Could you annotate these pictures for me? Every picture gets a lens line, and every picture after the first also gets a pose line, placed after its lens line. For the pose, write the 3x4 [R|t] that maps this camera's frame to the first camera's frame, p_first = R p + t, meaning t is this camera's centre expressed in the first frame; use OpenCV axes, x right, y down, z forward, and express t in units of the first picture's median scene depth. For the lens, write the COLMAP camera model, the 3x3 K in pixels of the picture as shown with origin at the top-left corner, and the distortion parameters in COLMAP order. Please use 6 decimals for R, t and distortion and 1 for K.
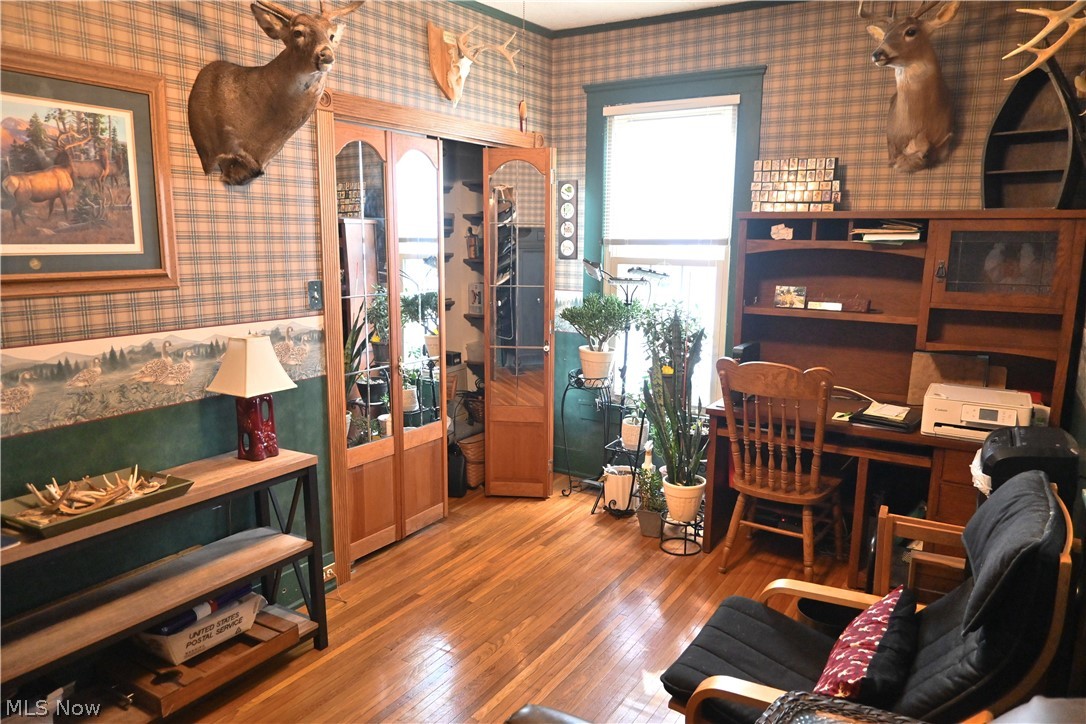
lens RADIAL K [[739.3, 0, 548.0], [0, 739.3, 361.0], [0, 0, 1]] dist [-0.000732, -0.003639]
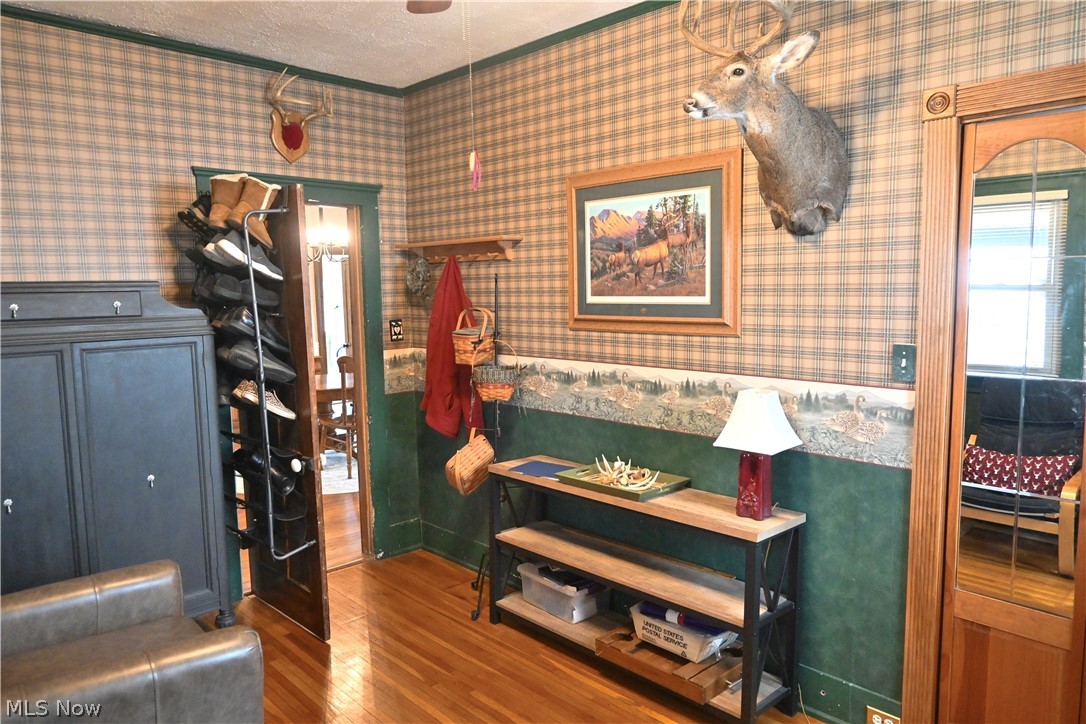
lens RADIAL K [[739.3, 0, 547.5], [0, 739.3, 368.9], [0, 0, 1]] dist [-0.000732, -0.003639]
pose [[-0.249362, 0.097874, -0.963452, 0.660840], [-0.152779, 0.978445, 0.138940, -0.168977], [0.956283, 0.181841, -0.229034, 1.040467]]
